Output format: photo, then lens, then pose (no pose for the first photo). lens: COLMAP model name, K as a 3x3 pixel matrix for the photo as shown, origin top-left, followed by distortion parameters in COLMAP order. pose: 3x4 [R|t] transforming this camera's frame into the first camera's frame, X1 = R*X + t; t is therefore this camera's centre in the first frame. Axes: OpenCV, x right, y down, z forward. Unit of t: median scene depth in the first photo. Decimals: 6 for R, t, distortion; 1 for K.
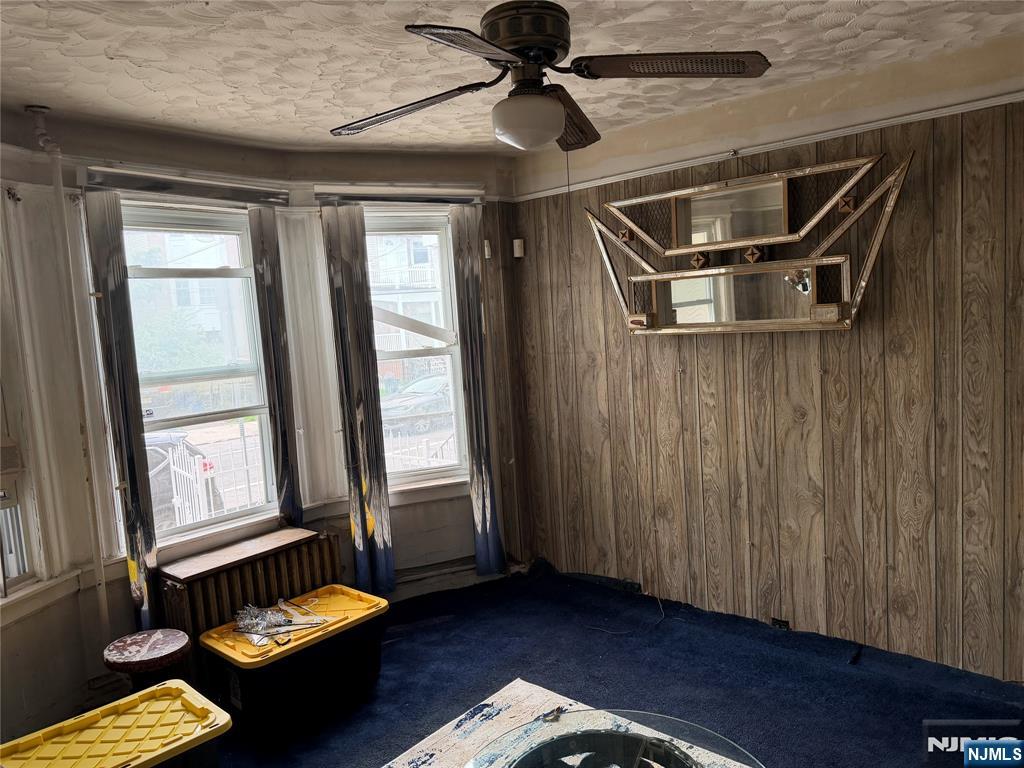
lens RADIAL K [[739.5, 0, 512.0], [0, 739.5, 384.0], [0, 0, 1]] dist [0.122555, -0.147438]
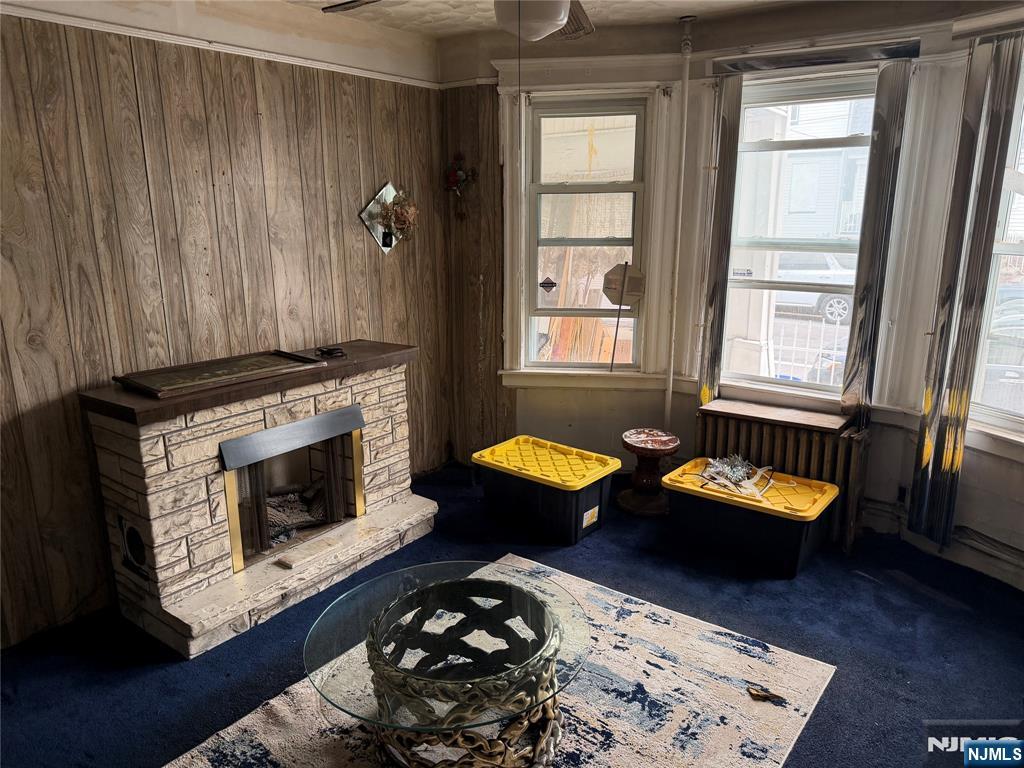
lens RADIAL K [[739.5, 0, 512.0], [0, 739.5, 384.0], [0, 0, 1]] dist [0.122555, -0.147438]
pose [[0.056626, 0.291095, -0.955017, 0.671108], [-0.095178, 0.953769, 0.285071, -0.095034], [0.993848, 0.074755, 0.081714, 0.563475]]
